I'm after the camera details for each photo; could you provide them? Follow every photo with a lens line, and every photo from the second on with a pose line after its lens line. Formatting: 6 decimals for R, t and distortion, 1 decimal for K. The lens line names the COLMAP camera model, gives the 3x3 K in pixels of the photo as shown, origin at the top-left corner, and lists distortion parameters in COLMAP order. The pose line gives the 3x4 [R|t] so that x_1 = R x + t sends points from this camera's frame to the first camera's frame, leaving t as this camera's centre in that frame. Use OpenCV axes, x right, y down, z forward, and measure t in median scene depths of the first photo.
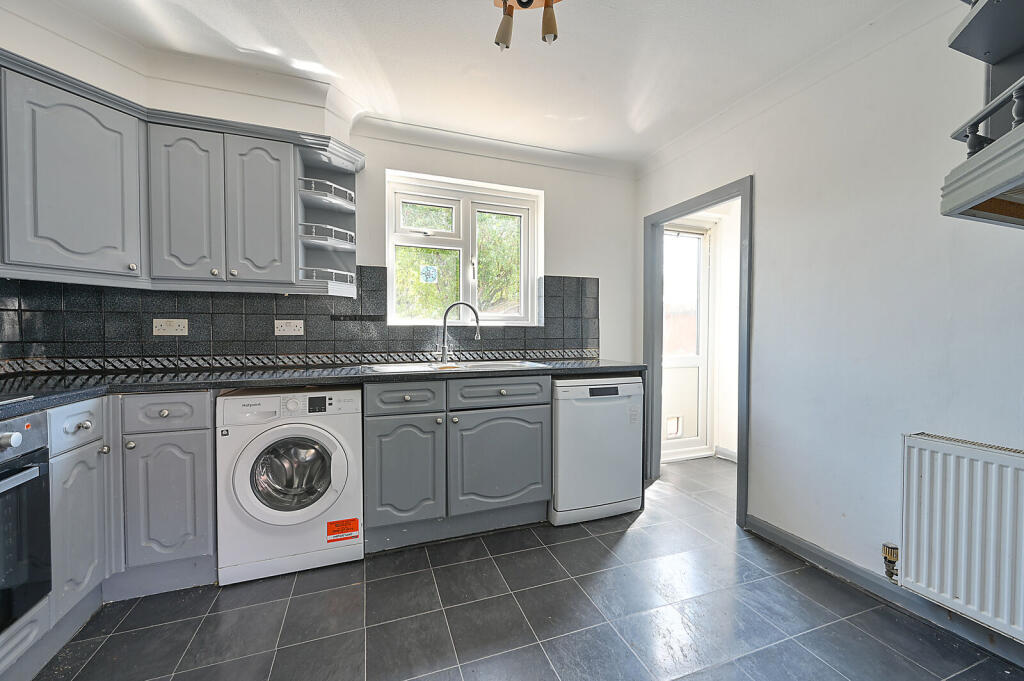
lens RADIAL K [[400.7, 0, 512.0], [0, 400.7, 340.5], [0, 0, 1]] dist [-0.000380, -0.000021]
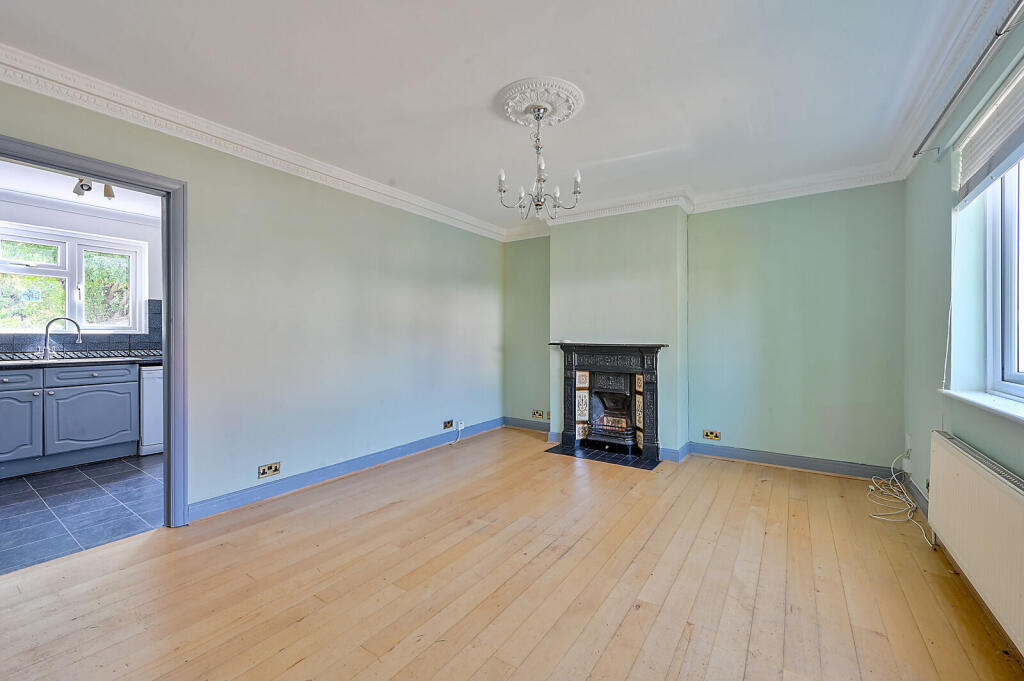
lens RADIAL K [[416.0, 0, 512.0], [0, 416.0, 340.5], [0, 0, 1]] dist [-0.001742, -0.000325]
pose [[0.817125, -0.004458, 0.576443, 0.332967], [0.014764, 0.999804, -0.013195, 0.031722], [-0.576272, 0.019293, 0.817031, -1.153552]]
